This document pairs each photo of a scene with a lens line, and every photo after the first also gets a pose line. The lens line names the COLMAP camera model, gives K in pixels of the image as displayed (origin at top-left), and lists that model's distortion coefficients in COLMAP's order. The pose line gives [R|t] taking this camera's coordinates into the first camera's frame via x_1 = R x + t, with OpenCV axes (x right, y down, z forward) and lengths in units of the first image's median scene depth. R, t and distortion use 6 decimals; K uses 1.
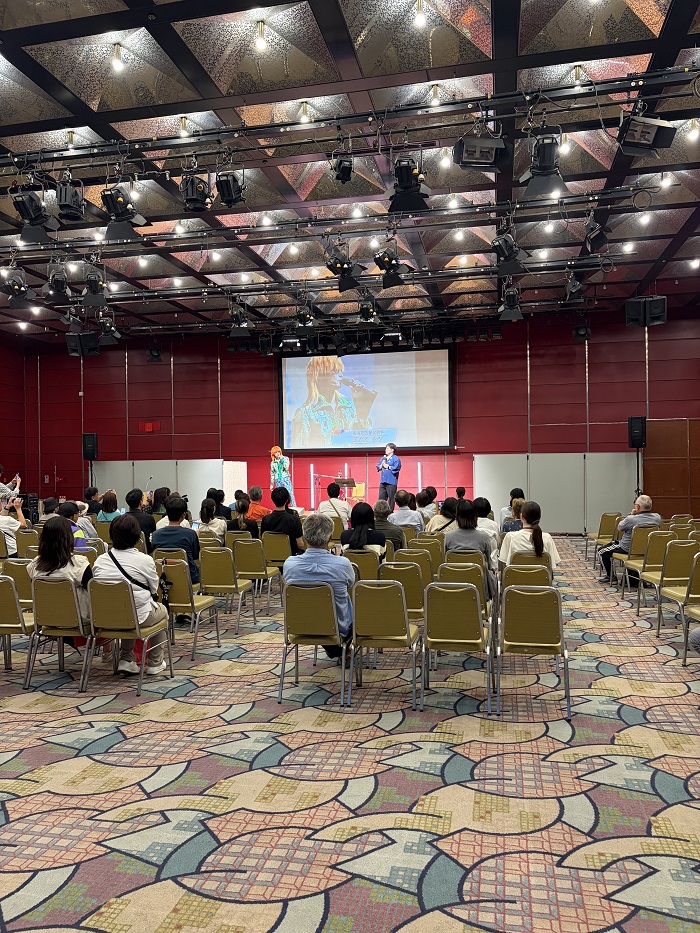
lens RADIAL K [[721.5, 0, 355.1], [0, 721.5, 464.8], [0, 0, 1]] dist [0.038408, 0.009193]
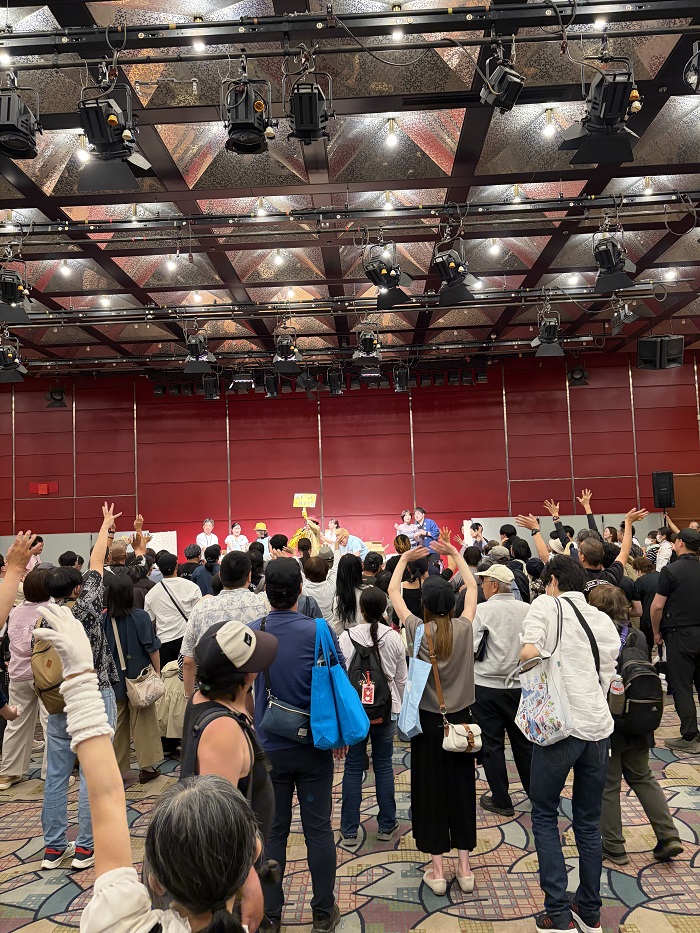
lens RADIAL K [[721.5, 0, 342.9], [0, 721.5, 467.0], [0, 0, 1]] dist [0.038408, 0.009193]
pose [[0.985920, -0.008914, 0.166977, -0.110572], [0.019492, 0.997897, -0.061820, -0.024071], [-0.166075, 0.064204, 0.984021, 0.191331]]
